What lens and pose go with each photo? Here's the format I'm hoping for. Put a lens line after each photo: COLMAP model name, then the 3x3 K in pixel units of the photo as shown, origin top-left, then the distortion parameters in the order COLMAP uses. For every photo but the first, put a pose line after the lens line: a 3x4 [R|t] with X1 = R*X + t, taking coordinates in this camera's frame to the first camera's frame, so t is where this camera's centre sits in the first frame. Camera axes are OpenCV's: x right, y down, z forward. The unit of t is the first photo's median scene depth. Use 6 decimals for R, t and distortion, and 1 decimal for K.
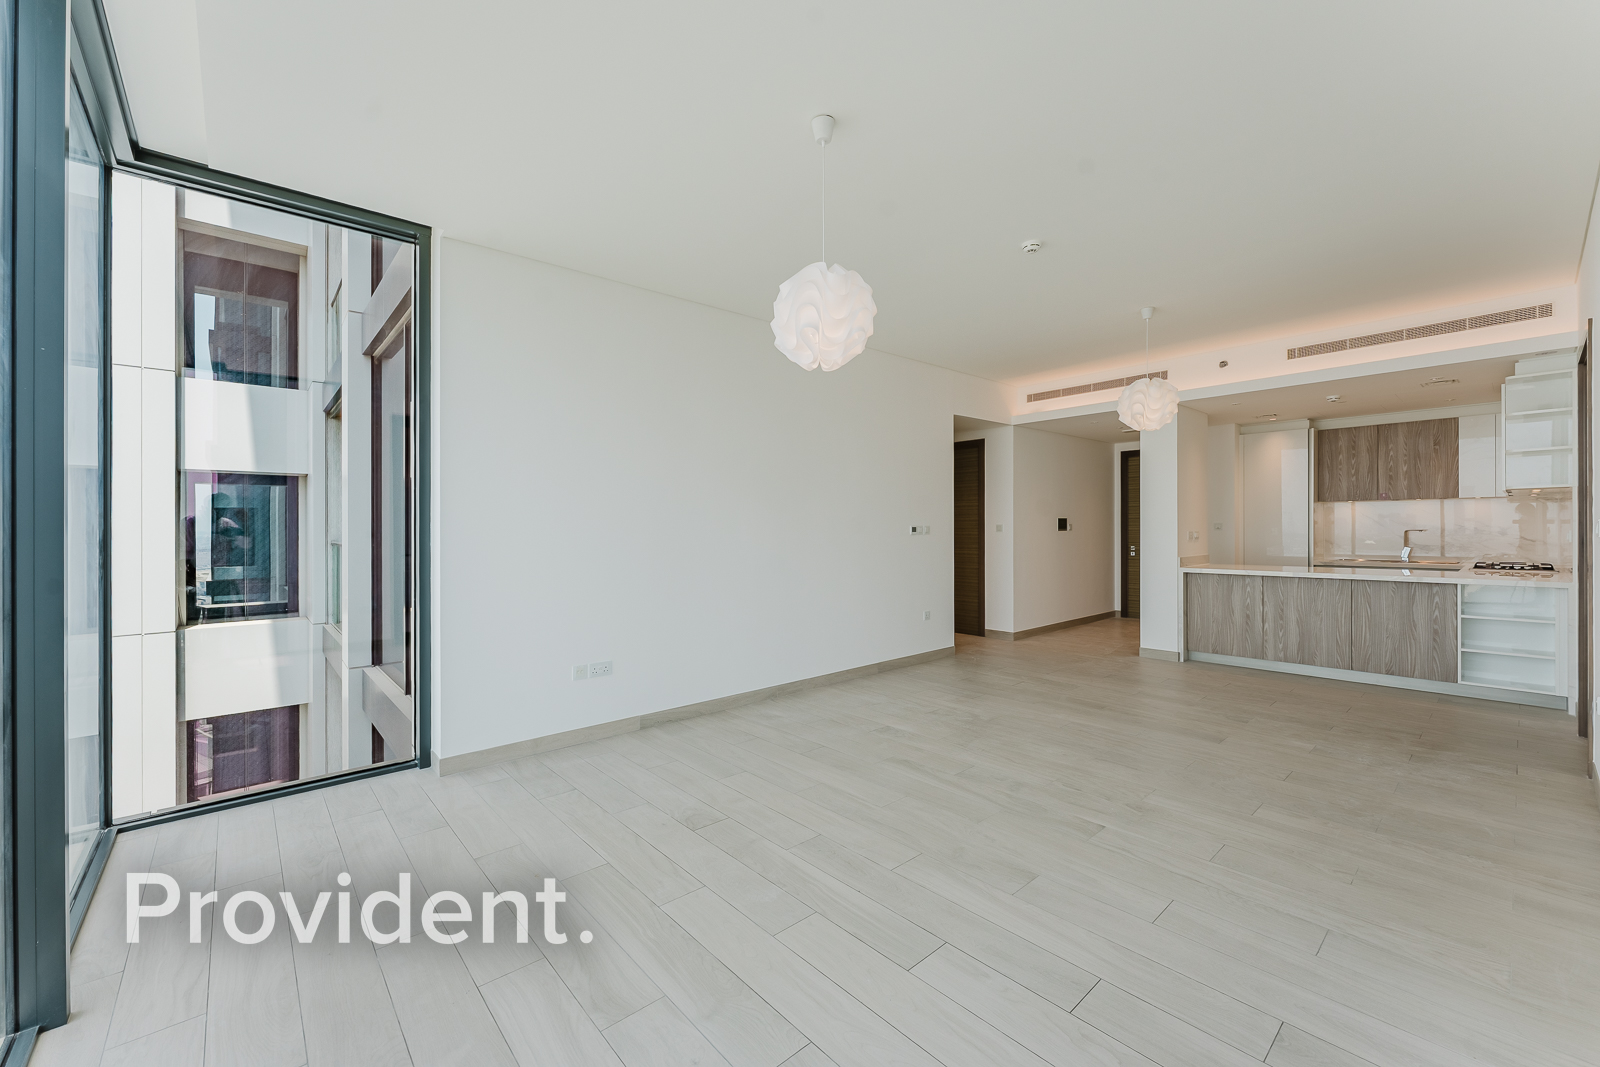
lens RADIAL K [[642.8, 0, 802.0], [0, 642.8, 521.7], [0, 0, 1]] dist [0.002660, -0.000351]
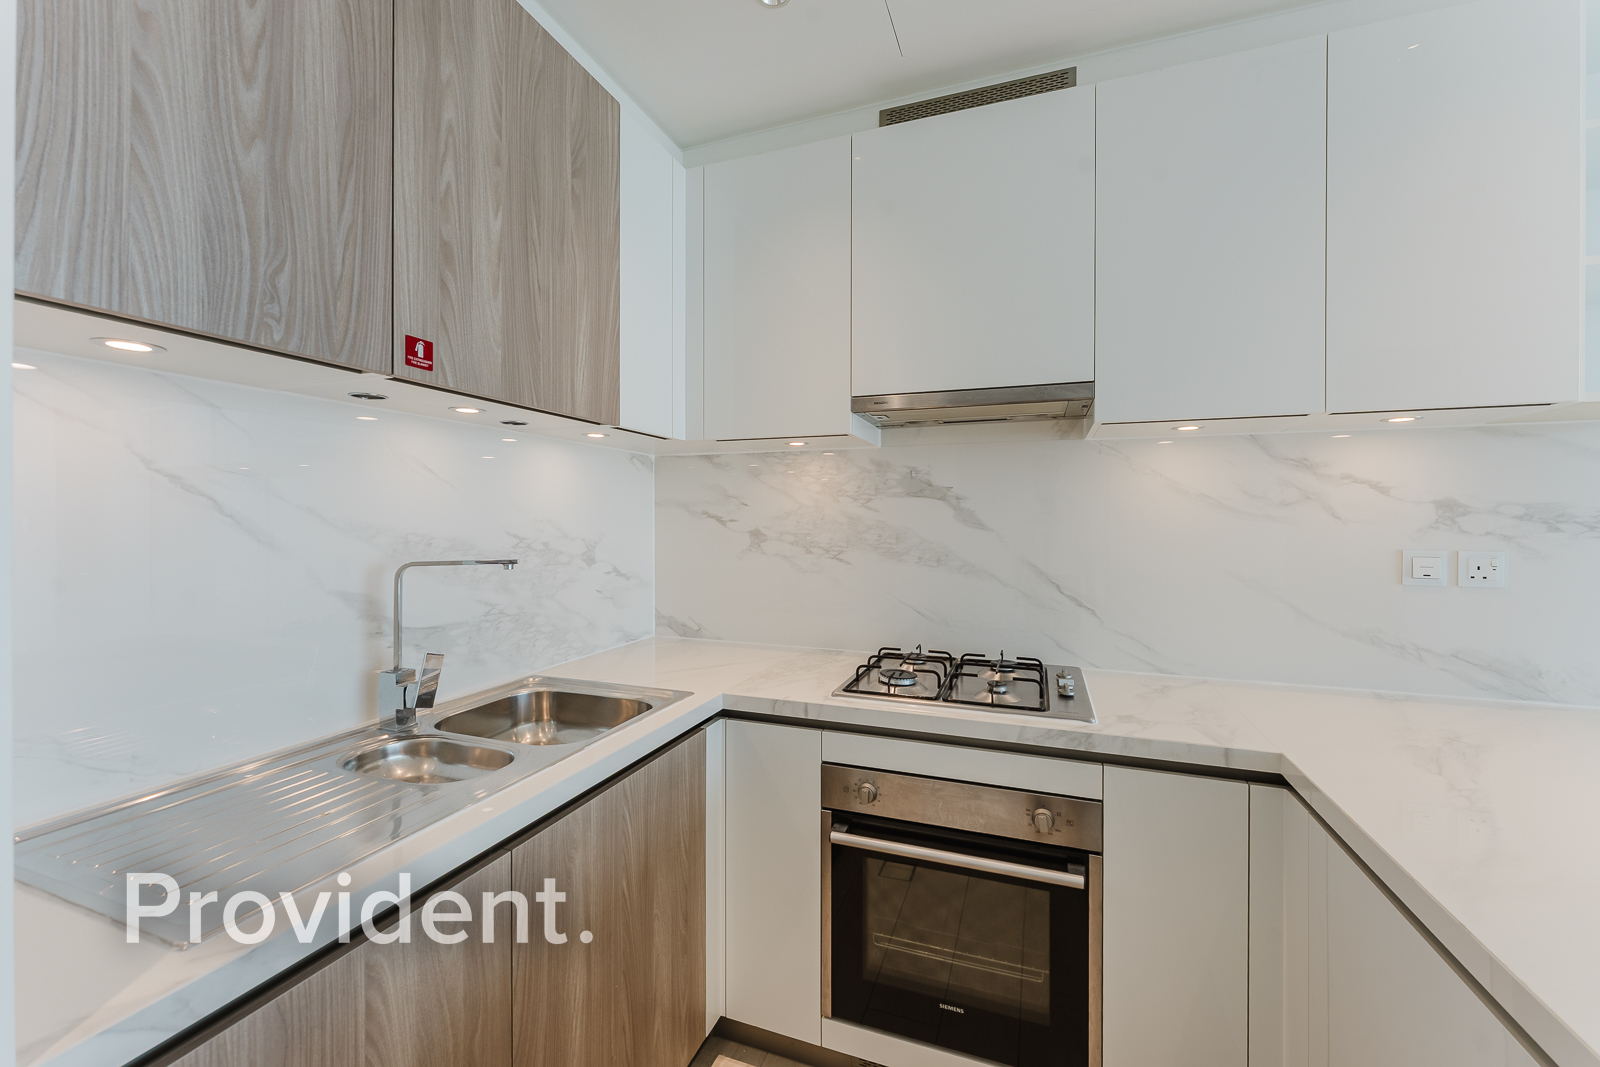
lens RADIAL K [[642.8, 0, 796.8], [0, 642.8, 529.3], [0, 0, 1]] dist [0.002660, -0.000351]
pose [[-0.460501, 0.002818, 0.887655, 0.866823], [-0.001380, 0.999991, -0.003891, 0.004807], [-0.887658, -0.003016, -0.460493, 1.193461]]
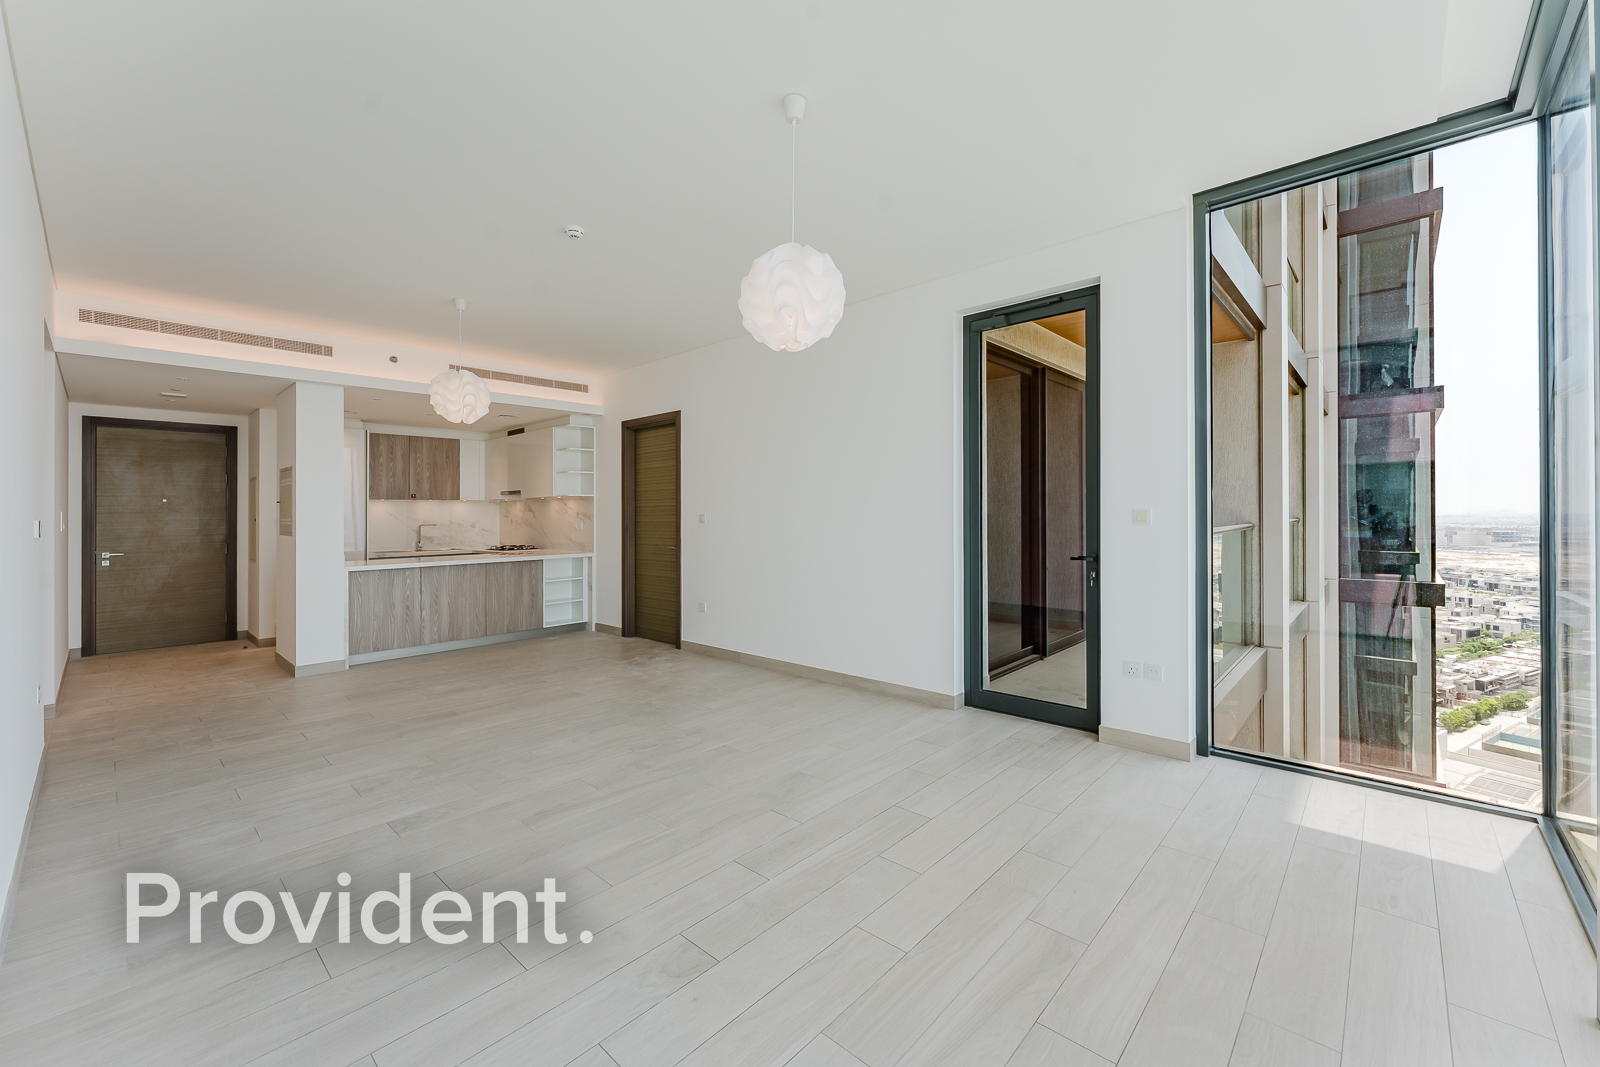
lens RADIAL K [[642.8, 0, 802.0], [0, 642.8, 521.9], [0, 0, 1]] dist [0.002660, -0.000351]
pose [[-0.102199, -0.001292, 0.994763, -0.424850], [0.003712, 0.999992, 0.001681, 0.009512], [-0.994757, 0.003865, -0.102193, 0.491453]]
